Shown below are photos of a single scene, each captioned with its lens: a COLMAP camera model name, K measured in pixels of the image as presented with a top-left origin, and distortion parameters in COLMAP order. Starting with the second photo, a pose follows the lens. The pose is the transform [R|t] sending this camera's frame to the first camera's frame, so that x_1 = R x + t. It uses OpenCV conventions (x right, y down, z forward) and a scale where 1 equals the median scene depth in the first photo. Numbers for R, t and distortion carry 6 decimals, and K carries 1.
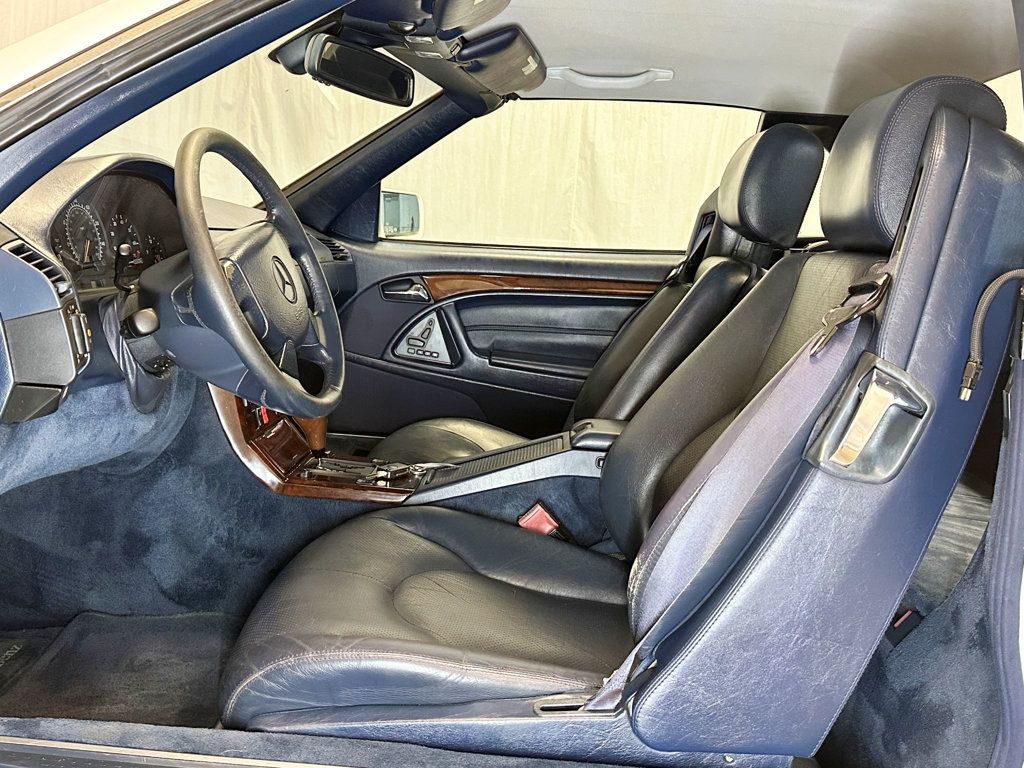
lens RADIAL K [[947.8, 0, 515.4], [0, 947.8, 381.1], [0, 0, 1]] dist [0.149136, -0.315714]
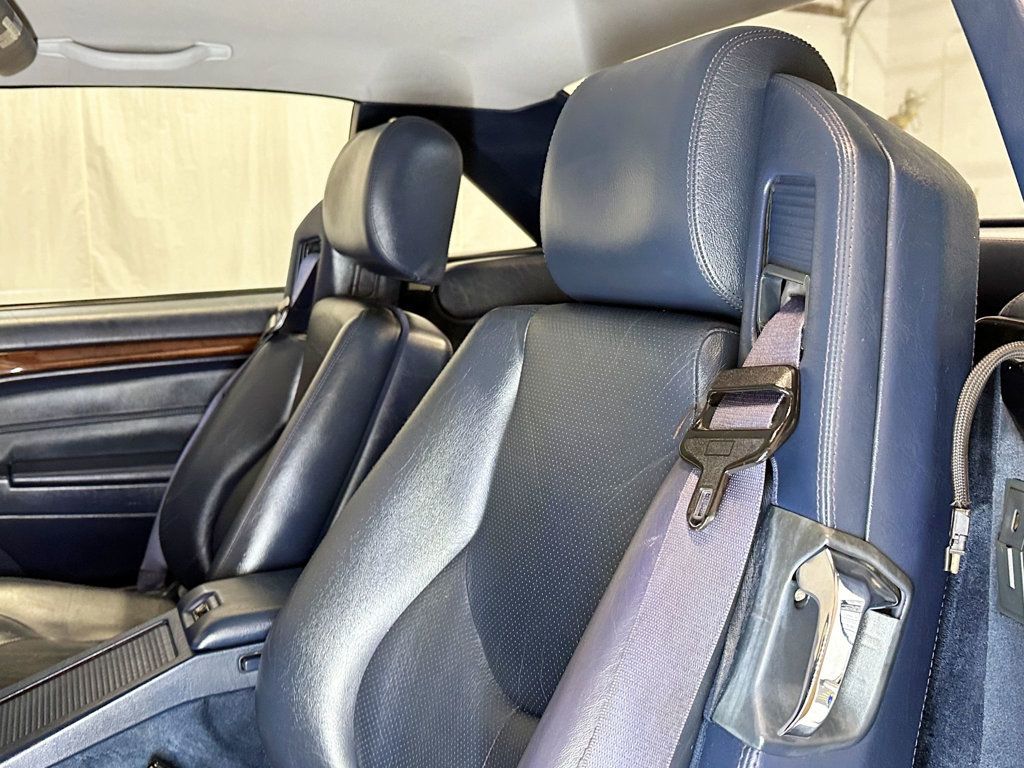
lens RADIAL K [[947.8, 0, 515.4], [0, 947.8, 381.1], [0, 0, 1]] dist [0.149136, -0.315714]
pose [[0.882653, -0.147845, 0.446168, -0.005745], [0.147261, 0.988435, 0.036210, -0.065567], [-0.446362, 0.033742, 0.894216, 0.250730]]
